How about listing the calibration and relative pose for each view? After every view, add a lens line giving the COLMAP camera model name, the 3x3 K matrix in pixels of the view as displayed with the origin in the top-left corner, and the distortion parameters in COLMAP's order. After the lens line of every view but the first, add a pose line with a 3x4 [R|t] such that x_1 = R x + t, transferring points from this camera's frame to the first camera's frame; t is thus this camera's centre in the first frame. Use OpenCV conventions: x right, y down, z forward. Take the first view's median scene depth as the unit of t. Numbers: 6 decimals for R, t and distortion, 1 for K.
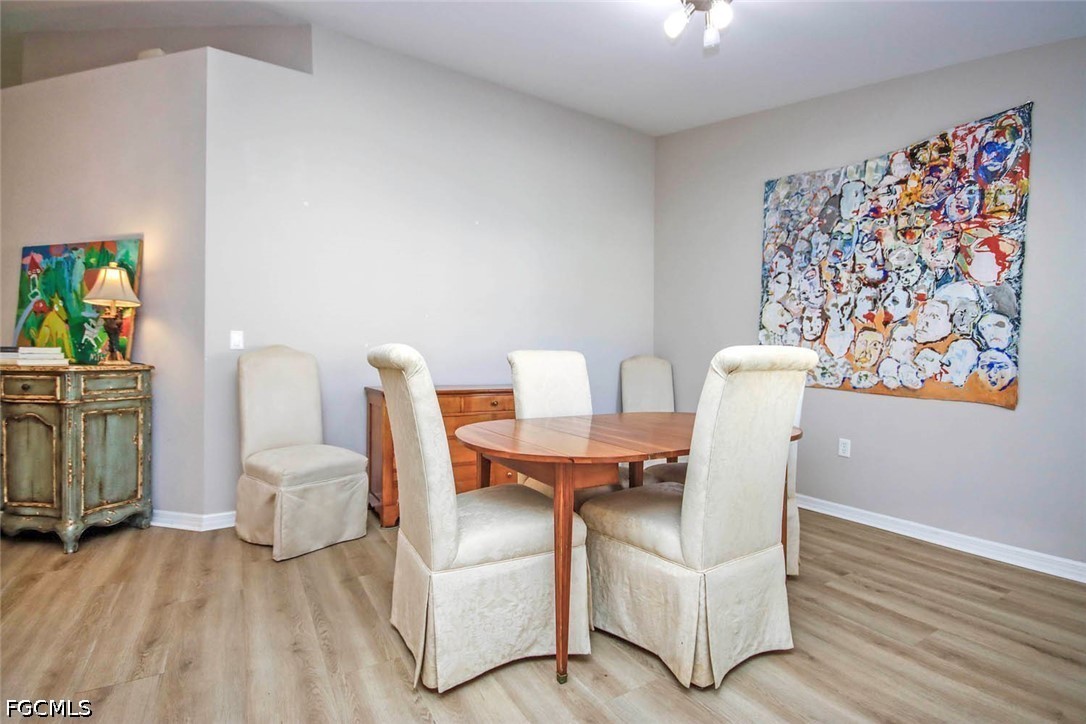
lens RADIAL K [[506.0, 0, 542.9], [0, 506.0, 359.0], [0, 0, 1]] dist [-0.003510, -0.001817]
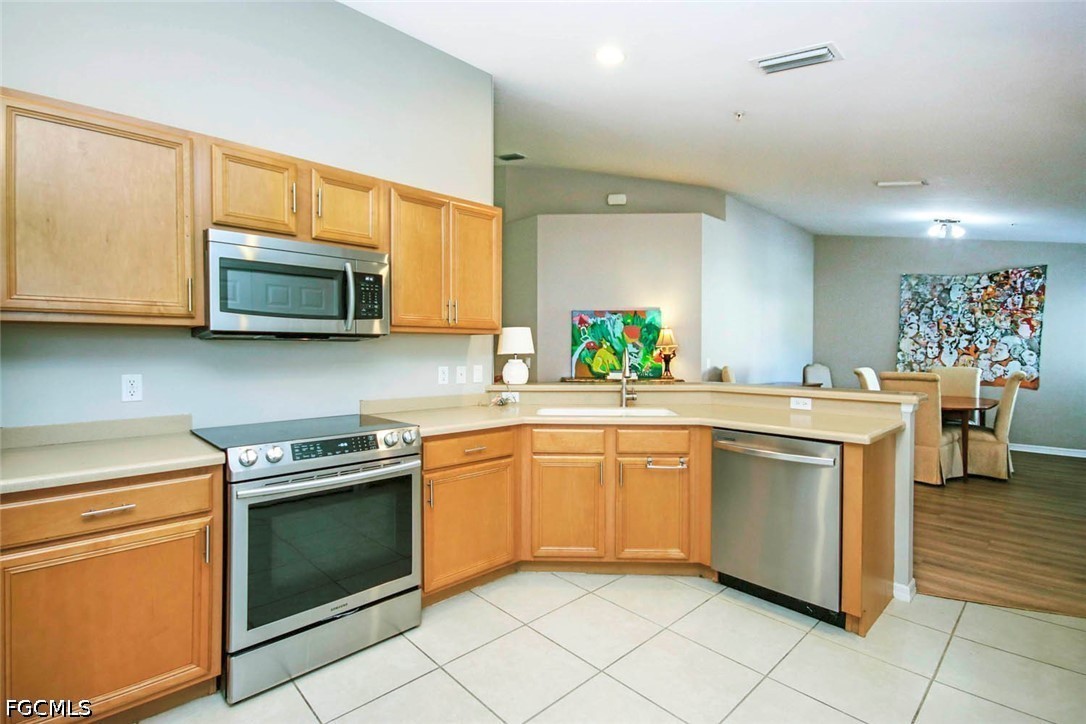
lens RADIAL K [[506.0, 0, 546.4], [0, 506.0, 359.6], [0, 0, 1]] dist [-0.003510, -0.001817]
pose [[0.979741, -0.011062, 0.199964, -1.583773], [0.007119, 0.999766, 0.020424, -0.094955], [-0.200143, -0.018586, 0.979590, -0.768060]]
